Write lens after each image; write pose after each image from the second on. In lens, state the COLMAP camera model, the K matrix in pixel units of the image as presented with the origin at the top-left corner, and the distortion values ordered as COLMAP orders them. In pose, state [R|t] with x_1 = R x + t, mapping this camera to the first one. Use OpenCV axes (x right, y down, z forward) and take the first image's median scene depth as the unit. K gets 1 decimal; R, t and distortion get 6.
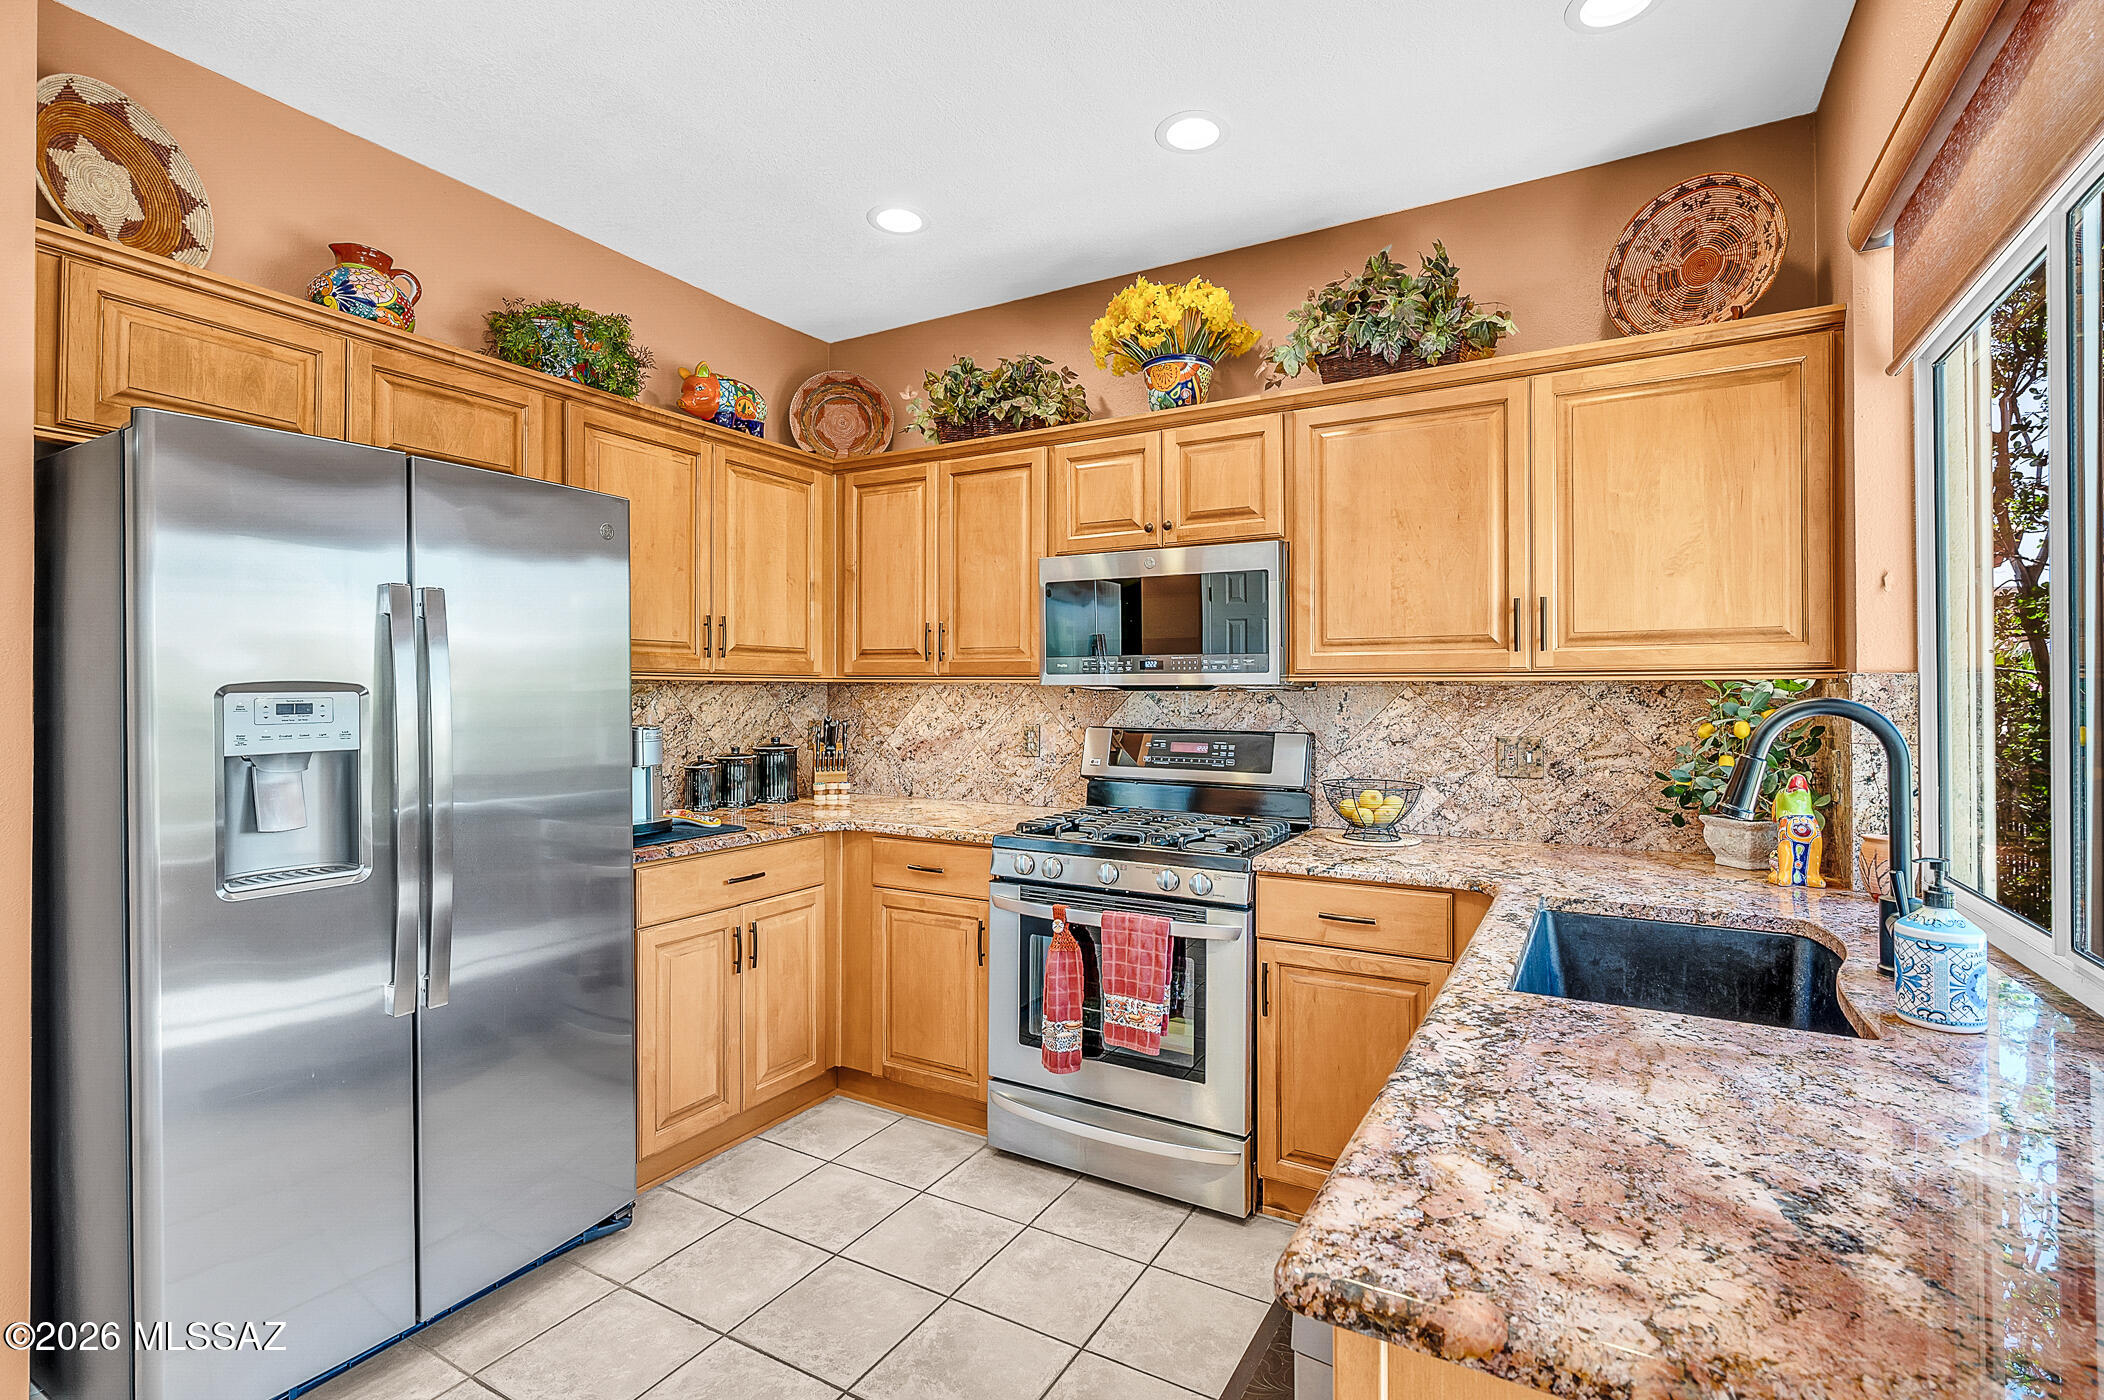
lens RADIAL K [[955.9, 0, 1056.3], [0, 955.9, 689.6], [0, 0, 1]] dist [-0.002913, -0.000285]
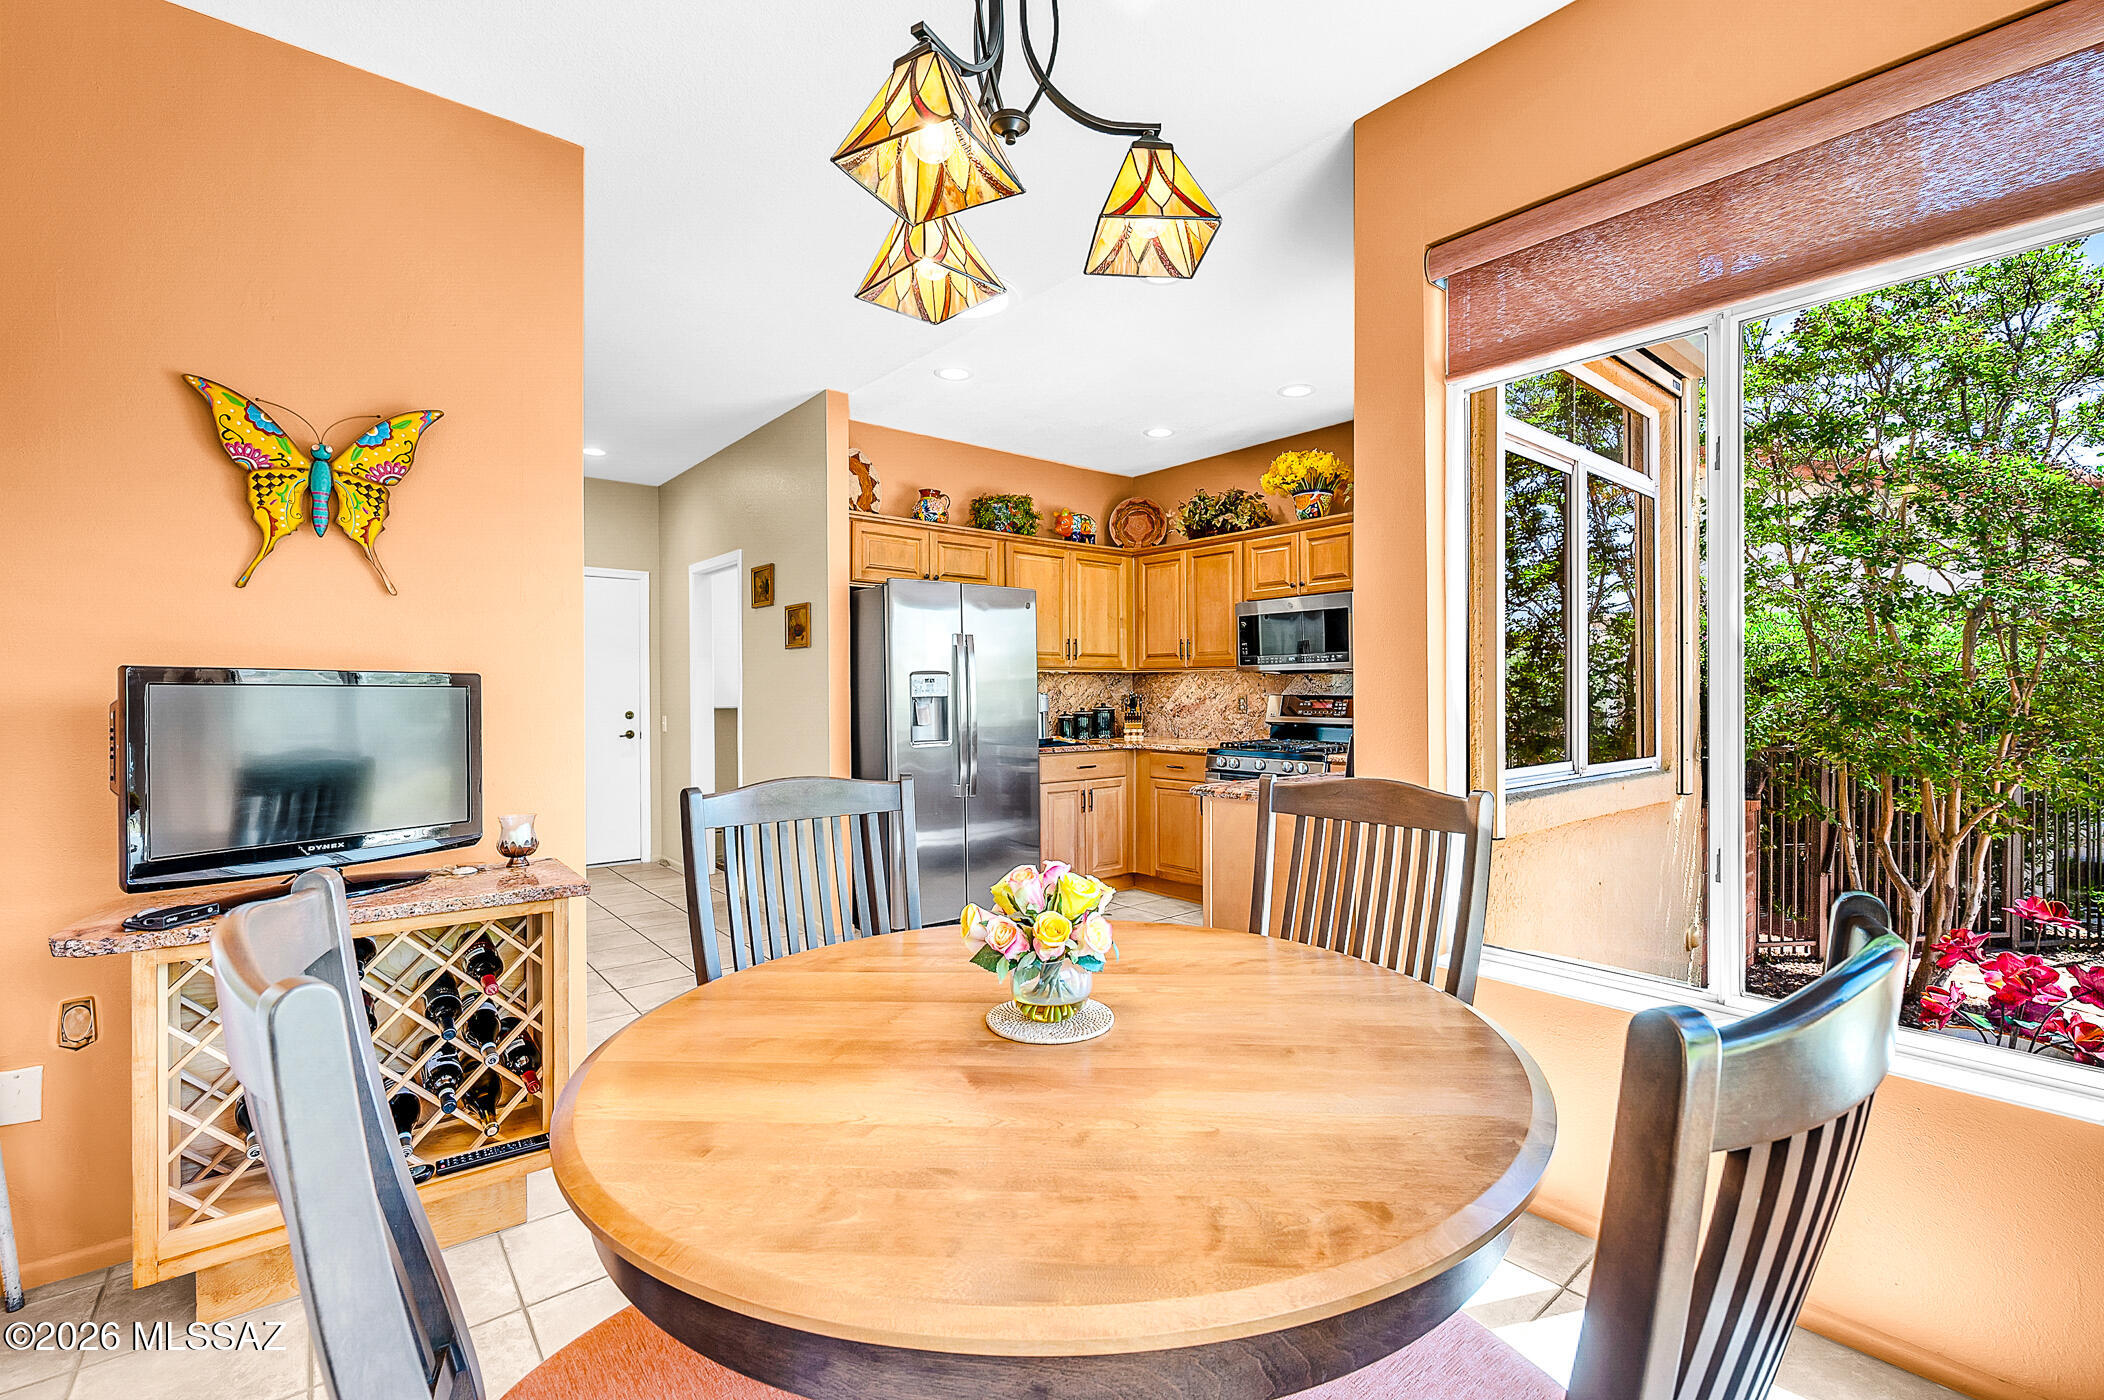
lens RADIAL K [[919.4, 0, 1049.1], [0, 919.4, 701.7], [0, 0, 1]] dist [-0.000495, -0.000089]
pose [[0.934380, -0.003046, -0.356265, 0.276277], [0.007315, 0.999917, 0.010635, 0.032261], [0.356202, -0.012543, 0.934325, -0.795856]]
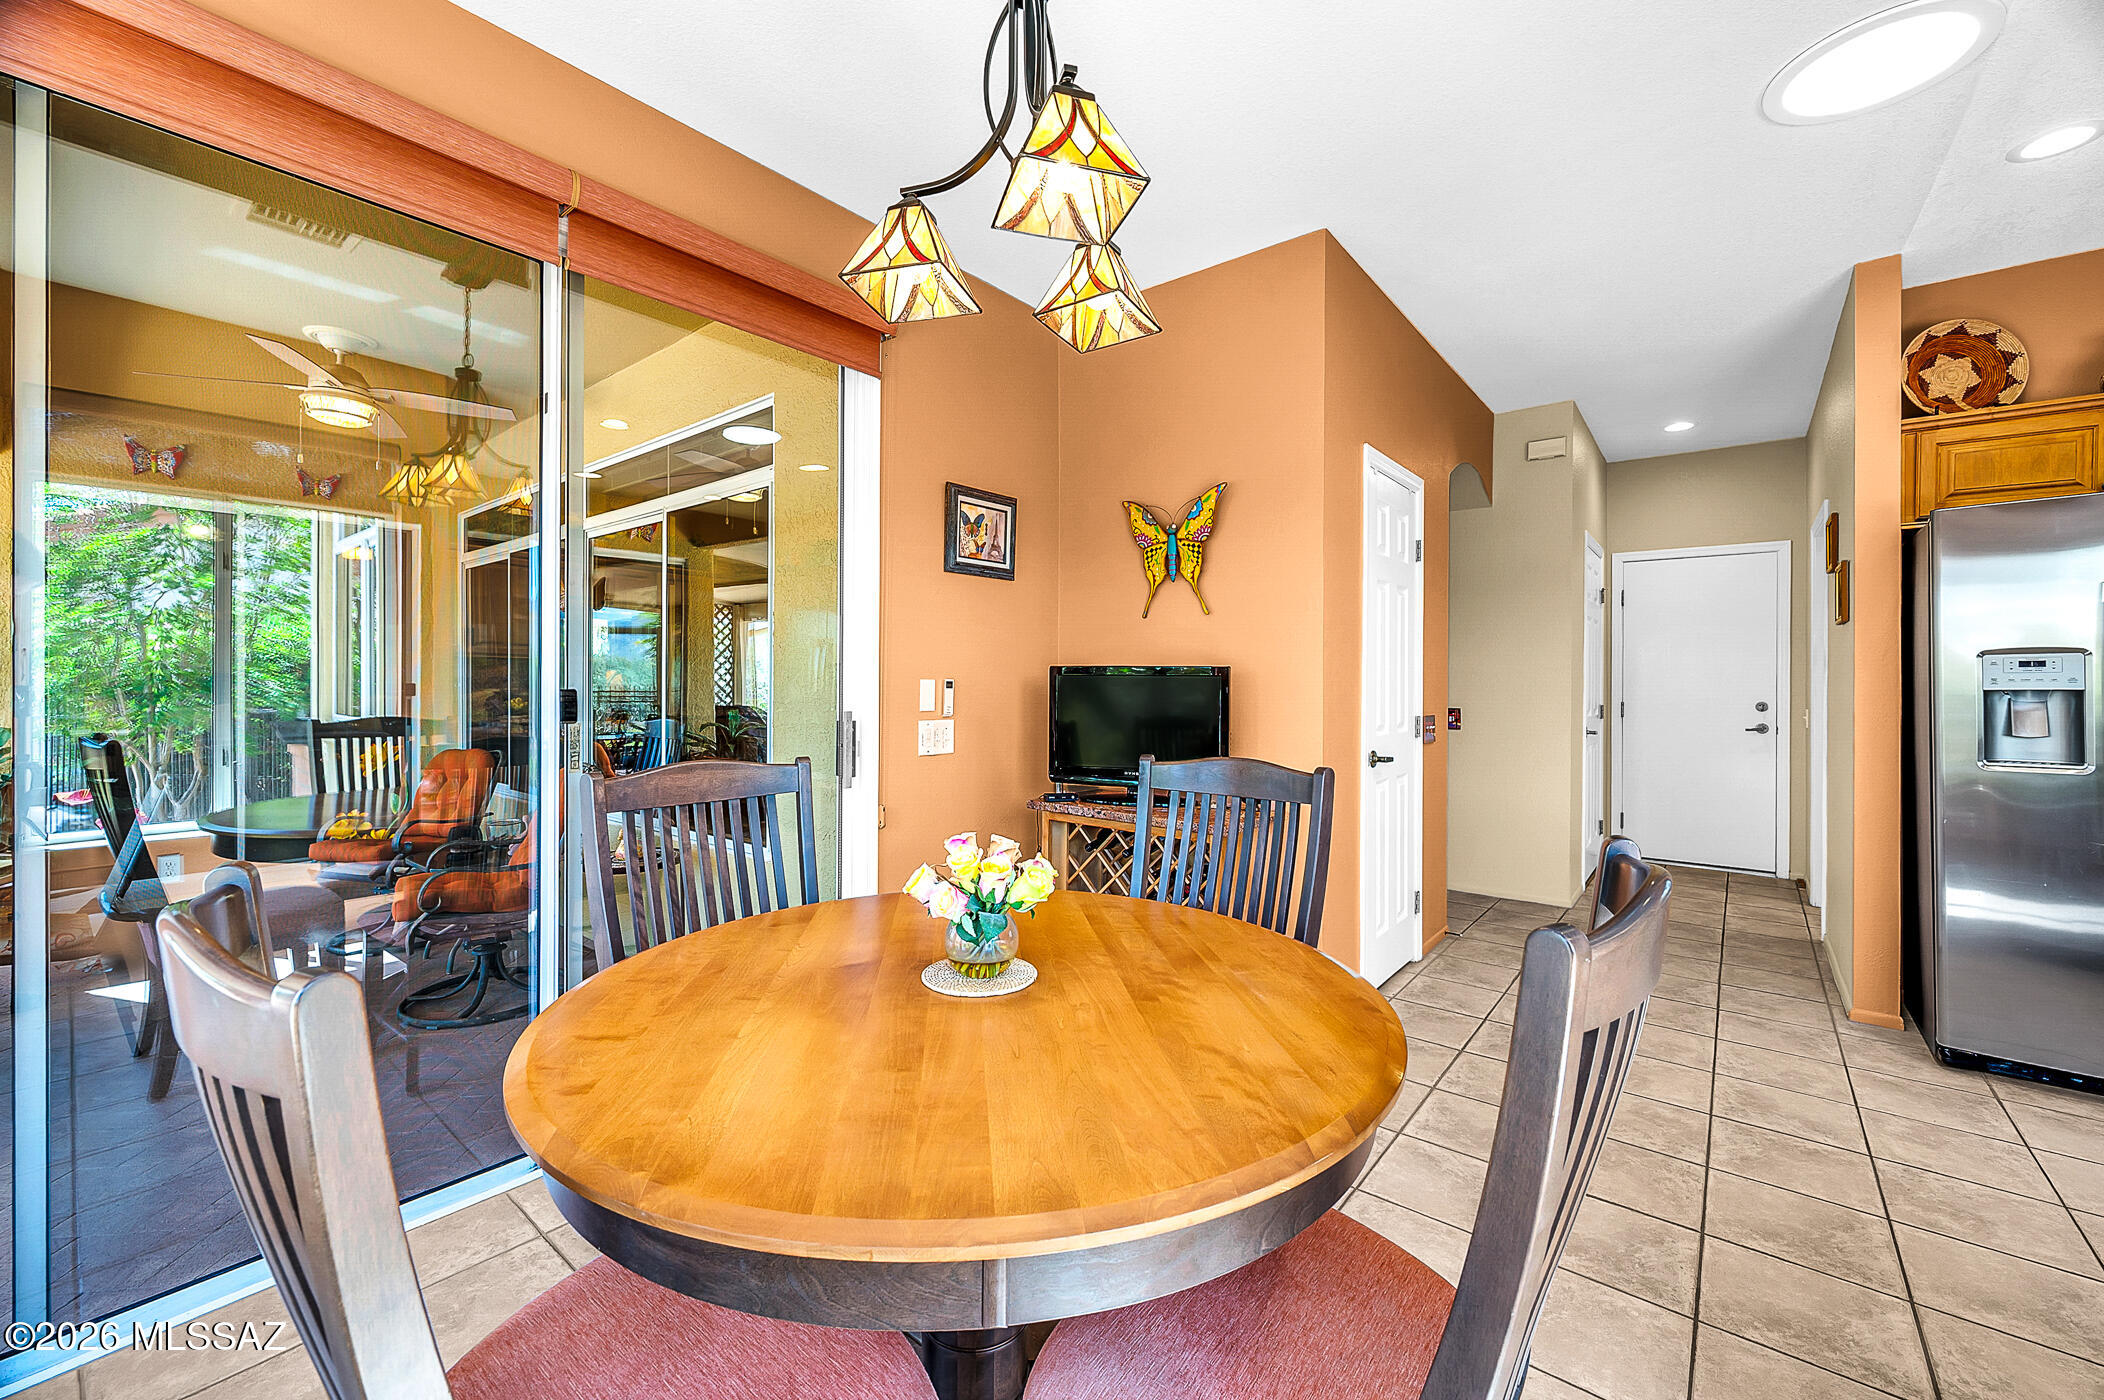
lens RADIAL K [[837.1, 0, 1044.8], [0, 837.1, 681.6], [0, 0, 1]] dist [0.001324, 0.000068]
pose [[-0.179919, -0.001821, -0.983680, 0.561336], [-0.000990, 0.999998, -0.001670, 0.032344], [0.983681, 0.000673, -0.179921, -0.258210]]
